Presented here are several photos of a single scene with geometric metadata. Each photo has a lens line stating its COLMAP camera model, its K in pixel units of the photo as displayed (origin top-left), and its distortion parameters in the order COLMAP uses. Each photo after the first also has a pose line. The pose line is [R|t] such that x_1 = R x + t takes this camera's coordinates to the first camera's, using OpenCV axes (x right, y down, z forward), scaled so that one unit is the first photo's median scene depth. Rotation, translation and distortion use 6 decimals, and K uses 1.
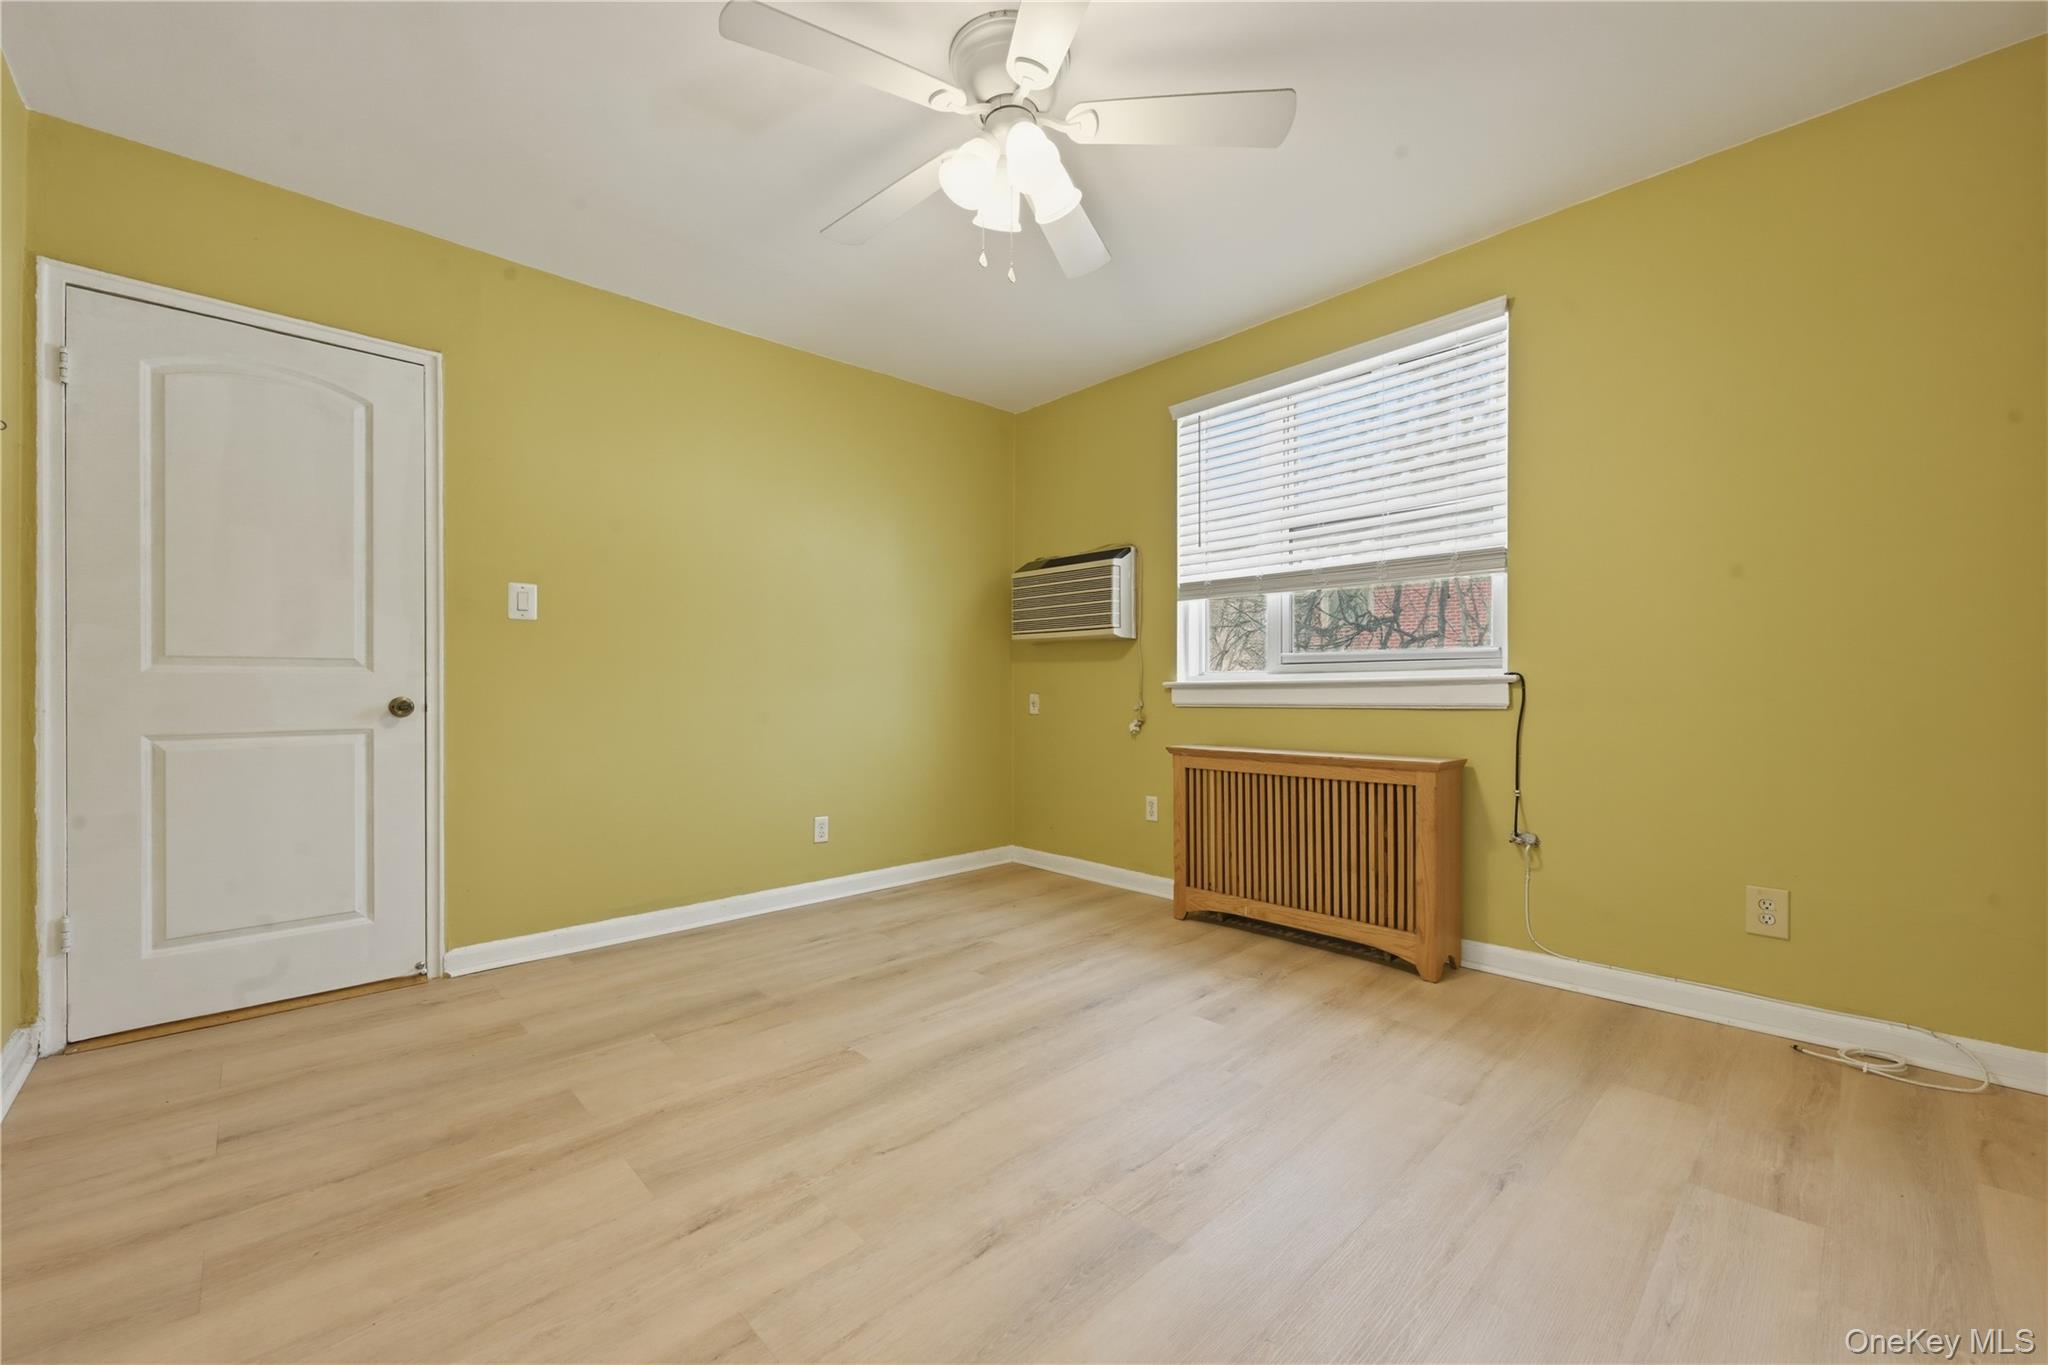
lens RADIAL K [[812.1, 0, 1019.2], [0, 812.1, 676.8], [0, 0, 1]] dist [-0.000177, -0.000046]
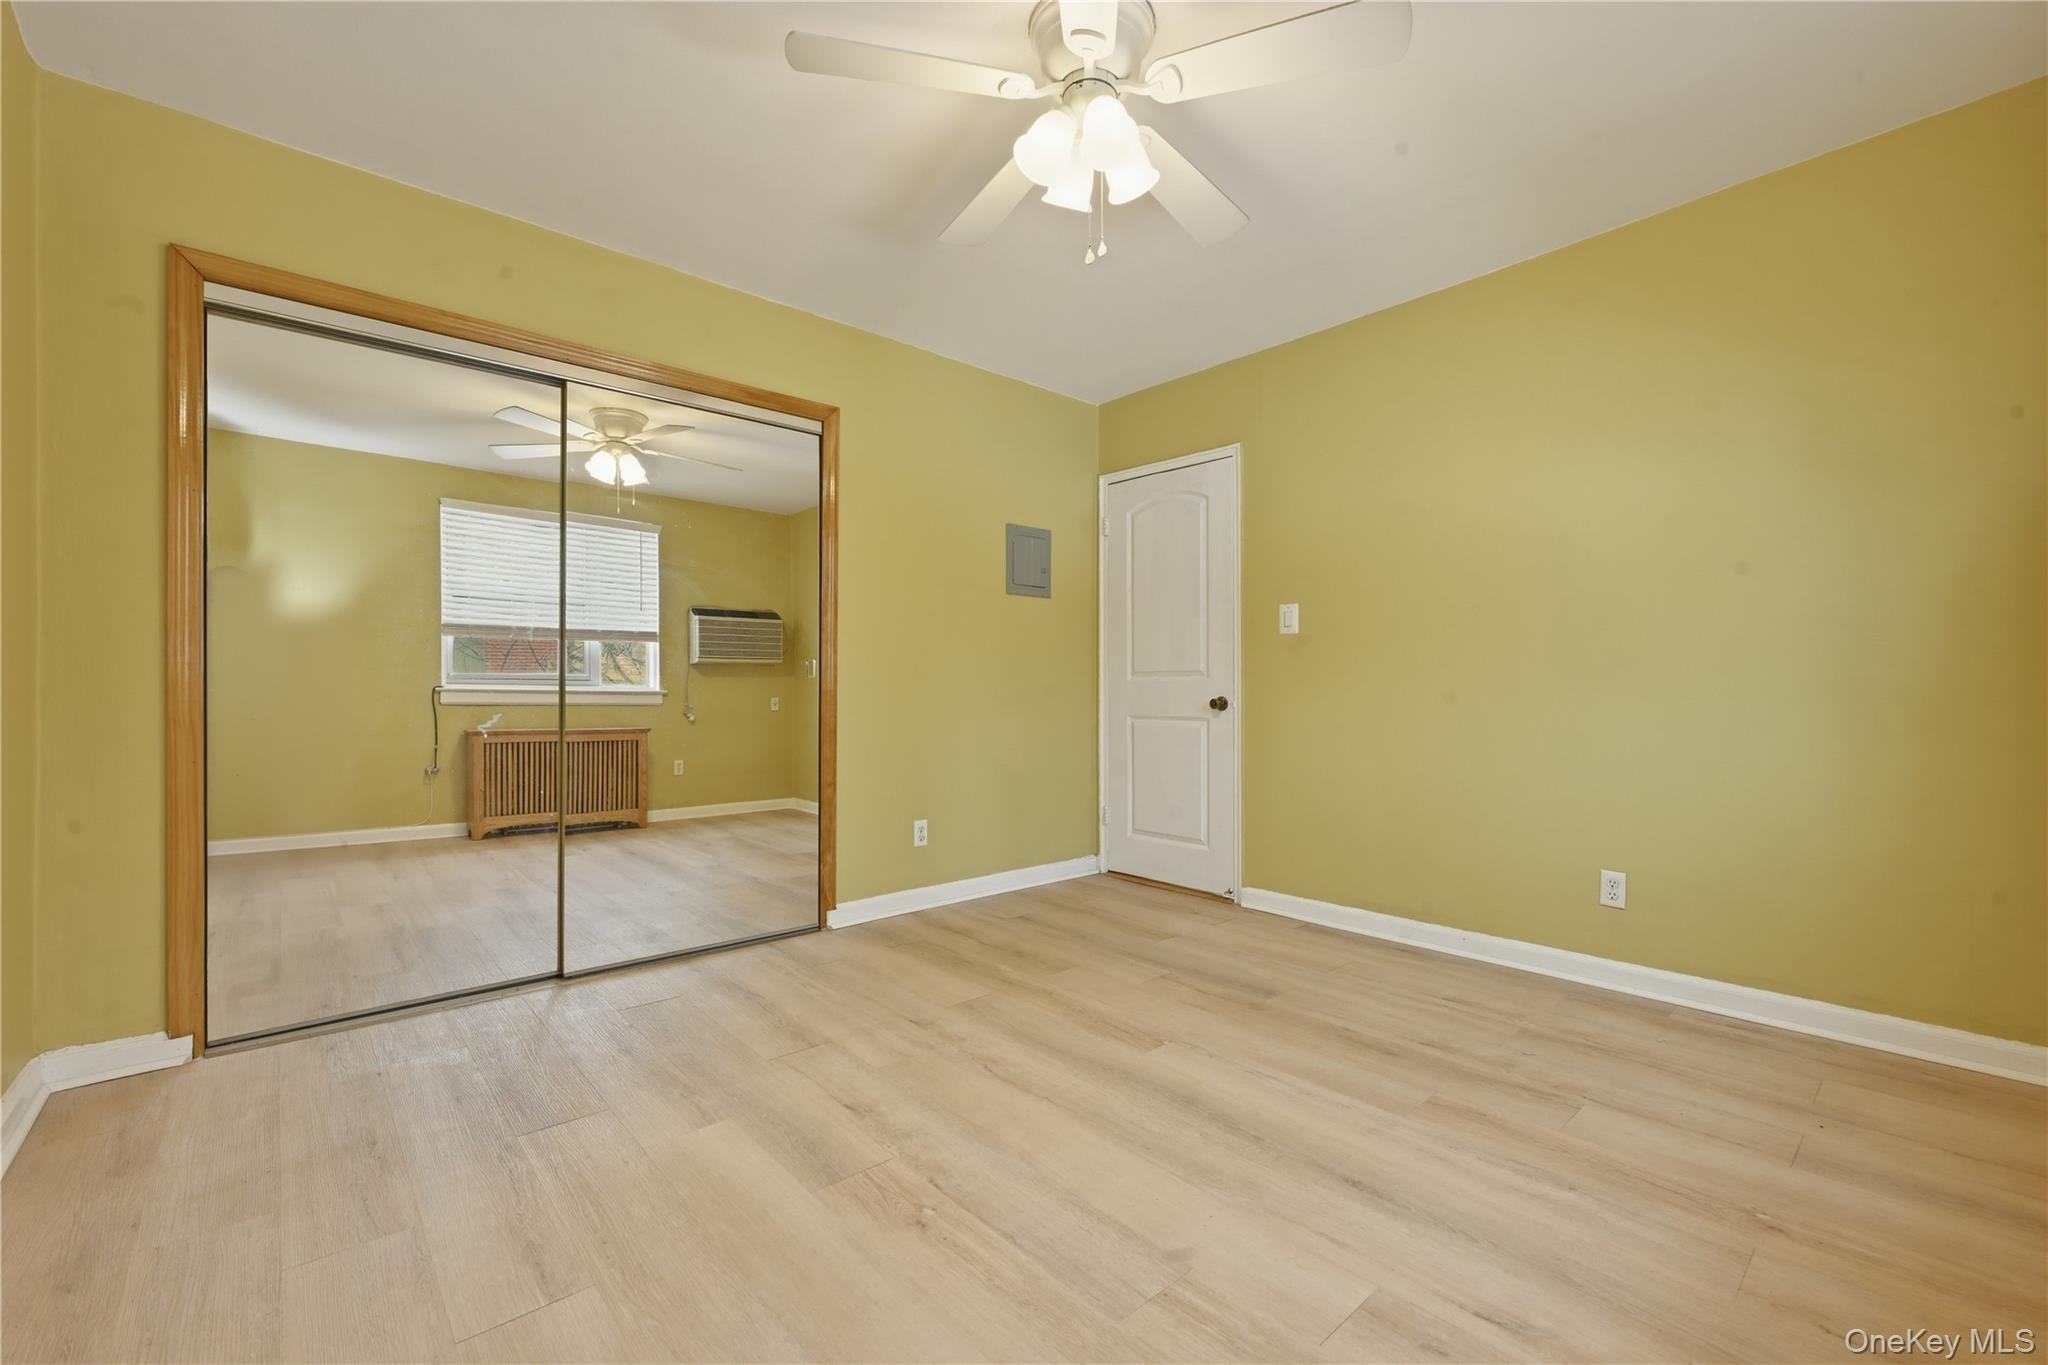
lens RADIAL K [[837.6, 0, 1028.1], [0, 837.6, 680.5], [0, 0, 1]] dist [-0.000889, -0.000145]
pose [[-0.021507, -0.008344, -0.999734, 0.692147], [0.012396, 0.999886, -0.008612, 0.004689], [0.999692, -0.012578, -0.021401, 0.683829]]
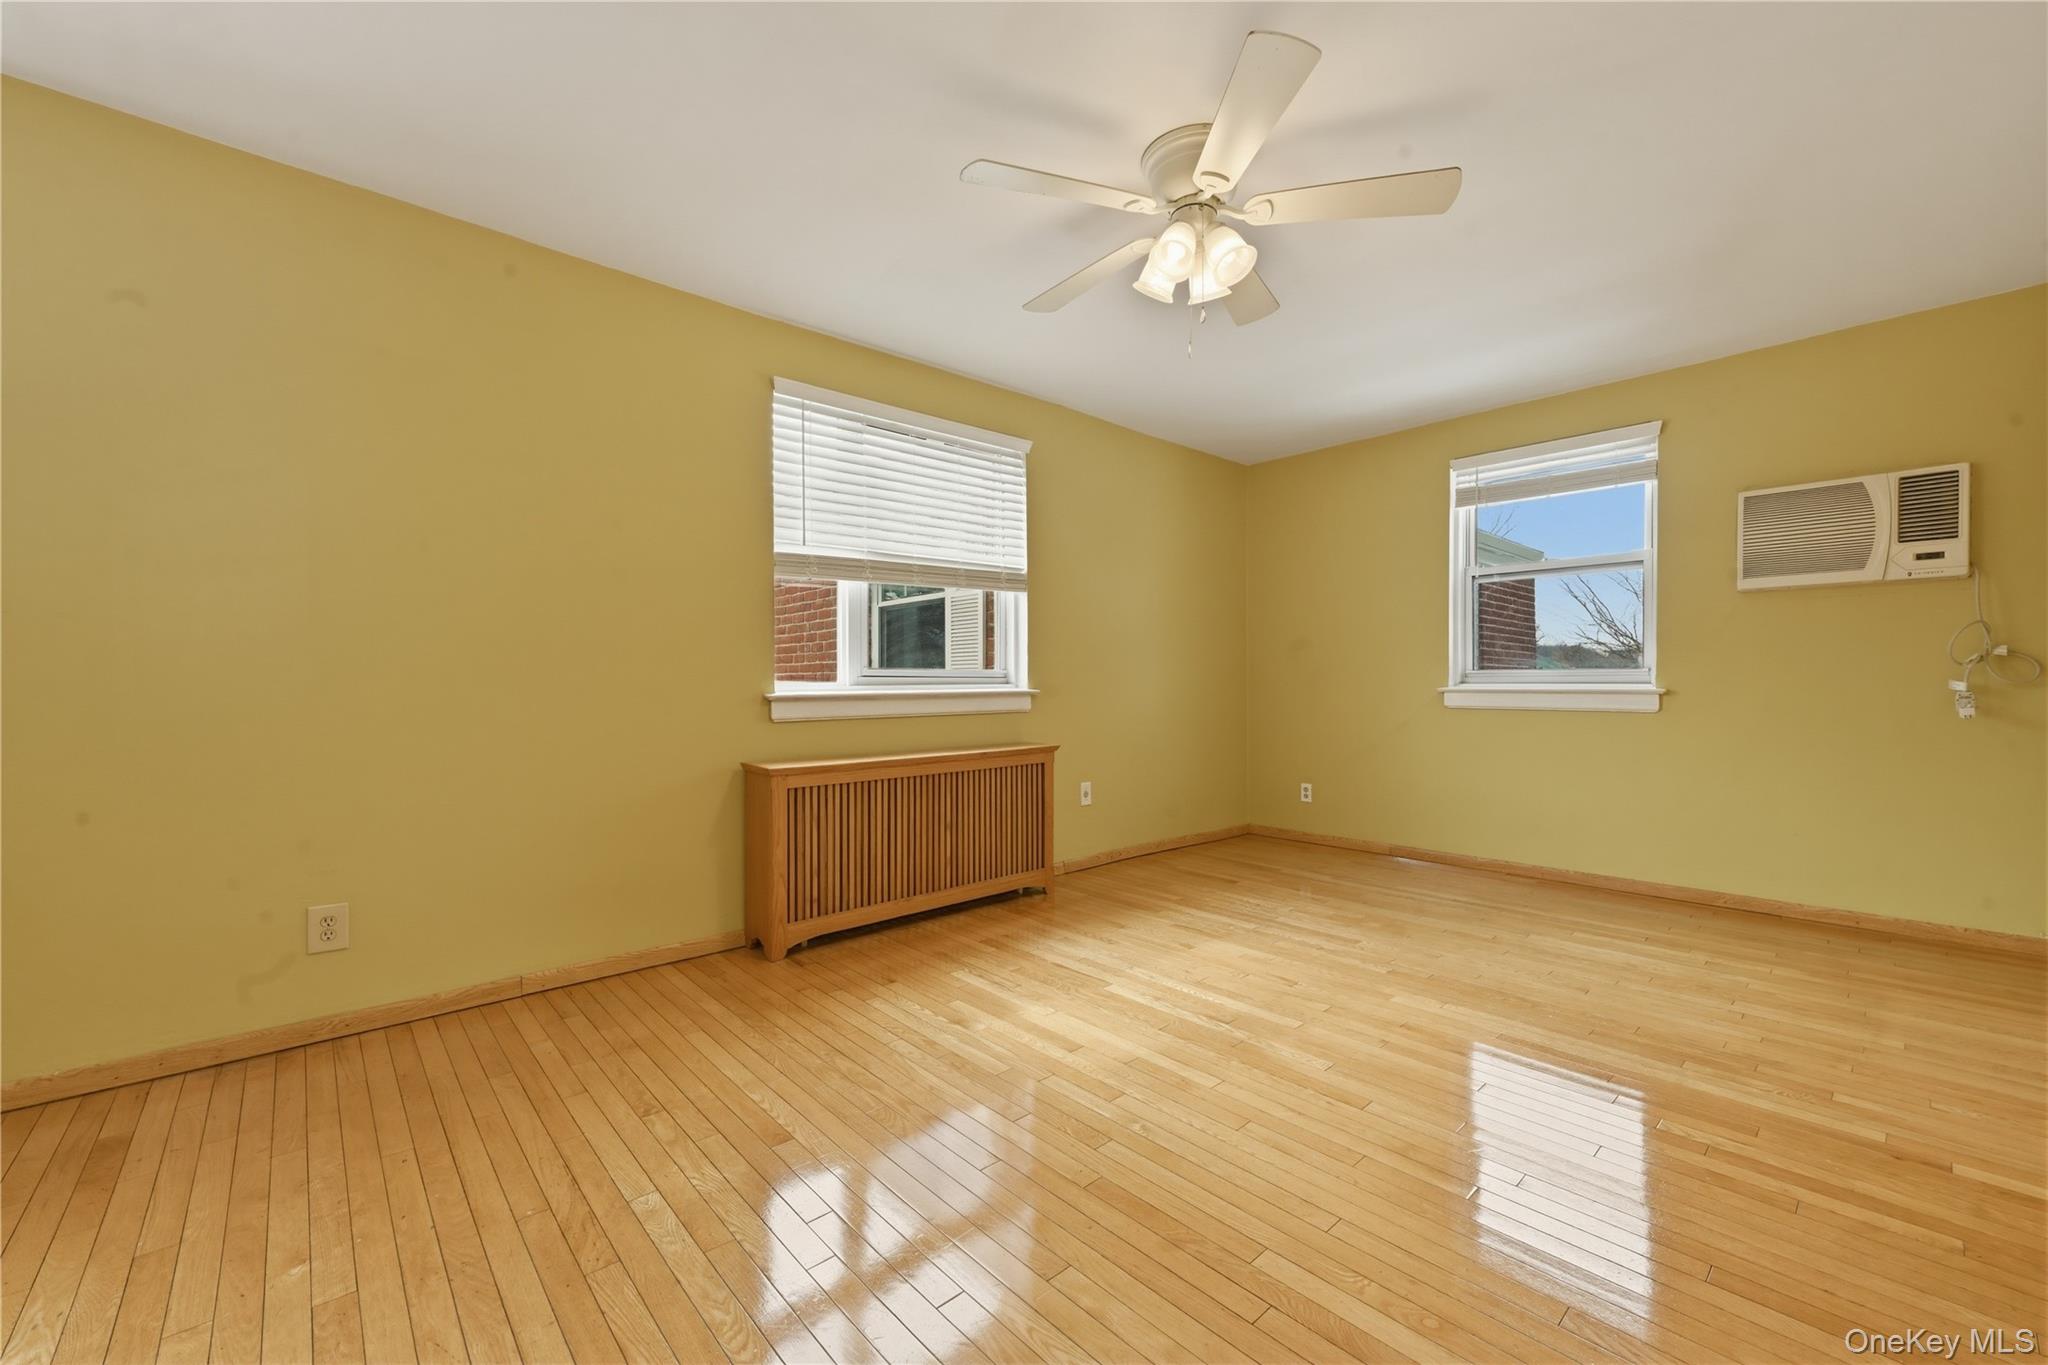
lens RADIAL K [[809.3, 0, 1024.7], [0, 809.3, 688.3], [0, 0, 1]] dist [-0.001484, -0.000330]
pose [[-0.001364, 0.010160, 0.999947, -0.918109], [-0.002449, 0.999945, -0.010163, 0.012217], [-0.999996, -0.002463, -0.001339, 0.992588]]
